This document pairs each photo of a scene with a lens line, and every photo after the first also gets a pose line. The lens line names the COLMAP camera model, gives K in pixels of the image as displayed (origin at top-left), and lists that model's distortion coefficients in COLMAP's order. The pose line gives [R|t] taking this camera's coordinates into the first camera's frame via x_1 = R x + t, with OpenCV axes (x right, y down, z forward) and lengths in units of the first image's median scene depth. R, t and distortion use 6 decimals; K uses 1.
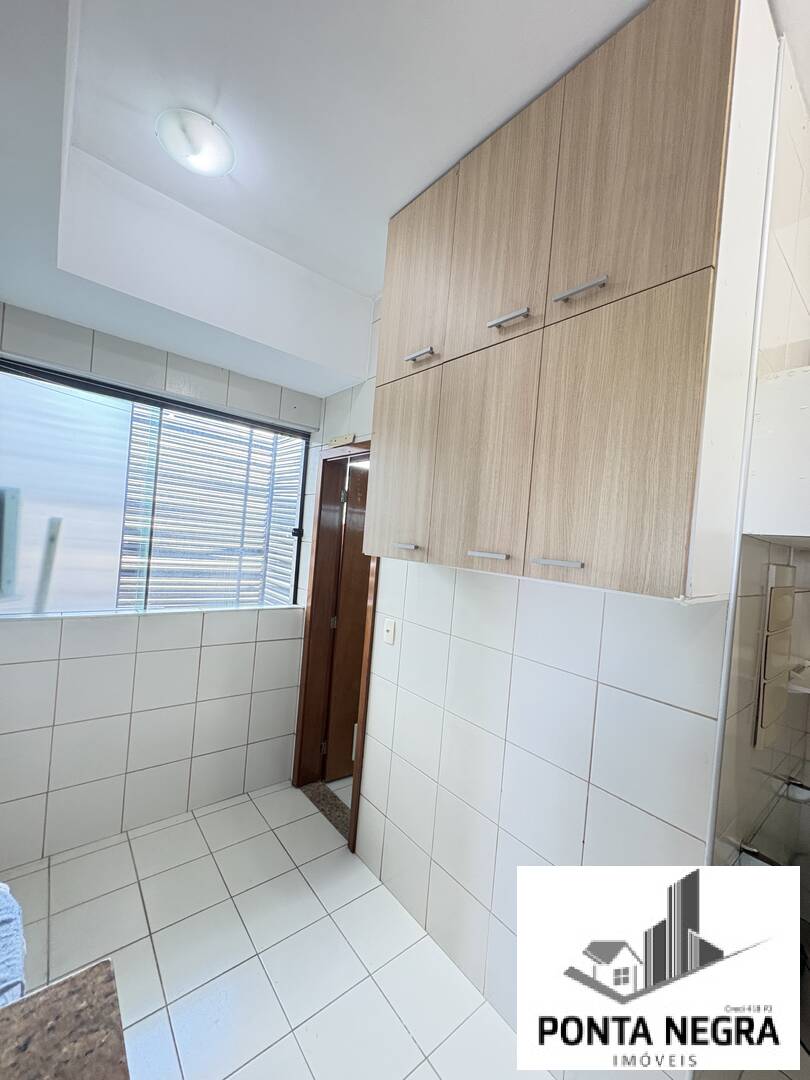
lens RADIAL K [[430.2, 0, 401.8], [0, 430.2, 541.0], [0, 0, 1]] dist [0.000765, -0.000337]
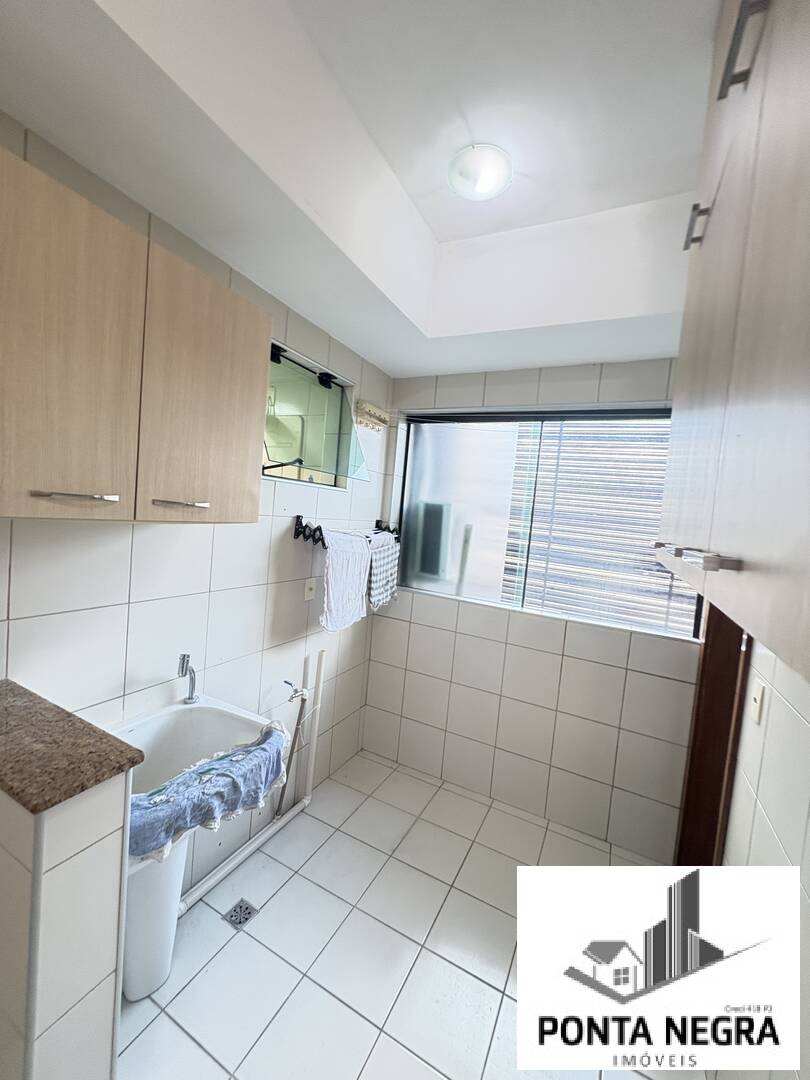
lens RADIAL K [[430.2, 0, 404.3], [0, 430.2, 539.0], [0, 0, 1]] dist [0.000765, -0.000337]
pose [[0.410661, 0.010726, -0.911725, 0.284836], [-0.064340, 0.997779, -0.017242, 0.024986], [0.909515, 0.065741, 0.410439, 0.269876]]
